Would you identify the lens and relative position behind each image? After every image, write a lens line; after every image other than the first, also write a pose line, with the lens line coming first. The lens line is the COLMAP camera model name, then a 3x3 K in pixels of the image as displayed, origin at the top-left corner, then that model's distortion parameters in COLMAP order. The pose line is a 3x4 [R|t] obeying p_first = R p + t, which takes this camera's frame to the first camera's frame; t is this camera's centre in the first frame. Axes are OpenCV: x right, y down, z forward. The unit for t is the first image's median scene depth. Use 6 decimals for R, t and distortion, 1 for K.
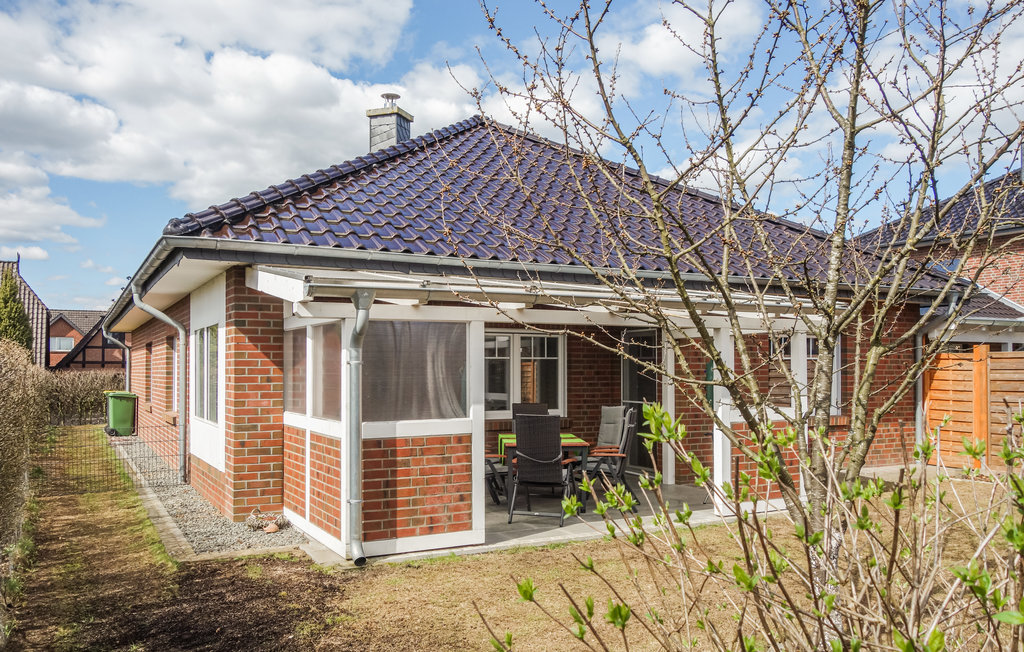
lens RADIAL K [[825.9, 0, 511.8], [0, 825.9, 371.9], [0, 0, 1]] dist [0.000668, -0.000406]
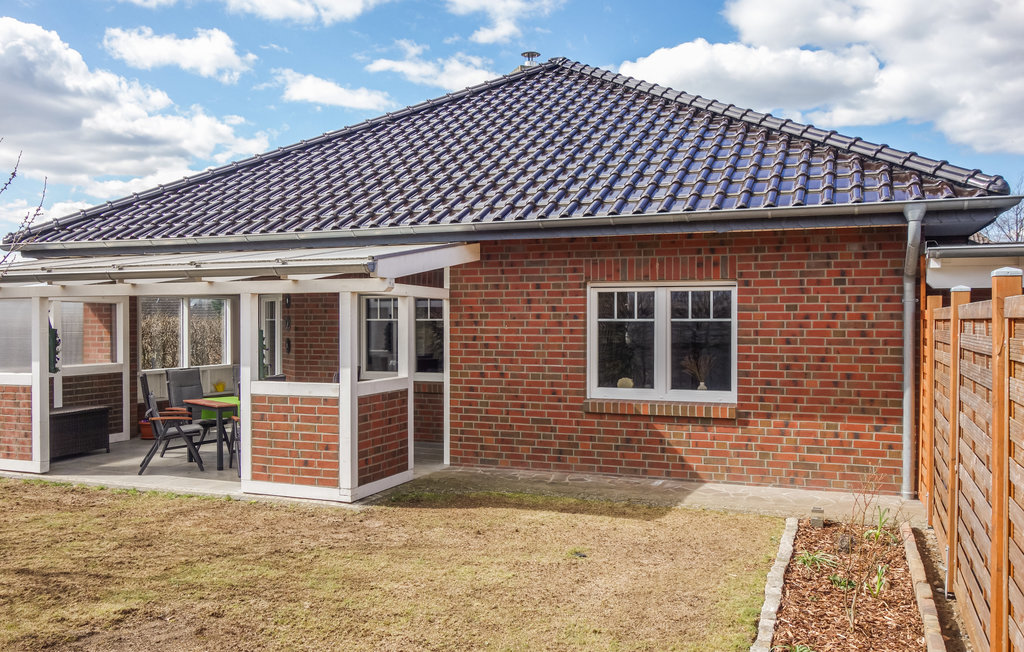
lens RADIAL K [[868.9, 0, 512.0], [0, 868.9, 326.0], [0, 0, 1]] dist [-0.004368, -0.002808]
pose [[0.641832, 0.007245, -0.766811, 1.331160], [-0.001559, 0.999966, 0.008143, -0.027352], [0.766843, -0.004031, 0.641822, 0.646607]]
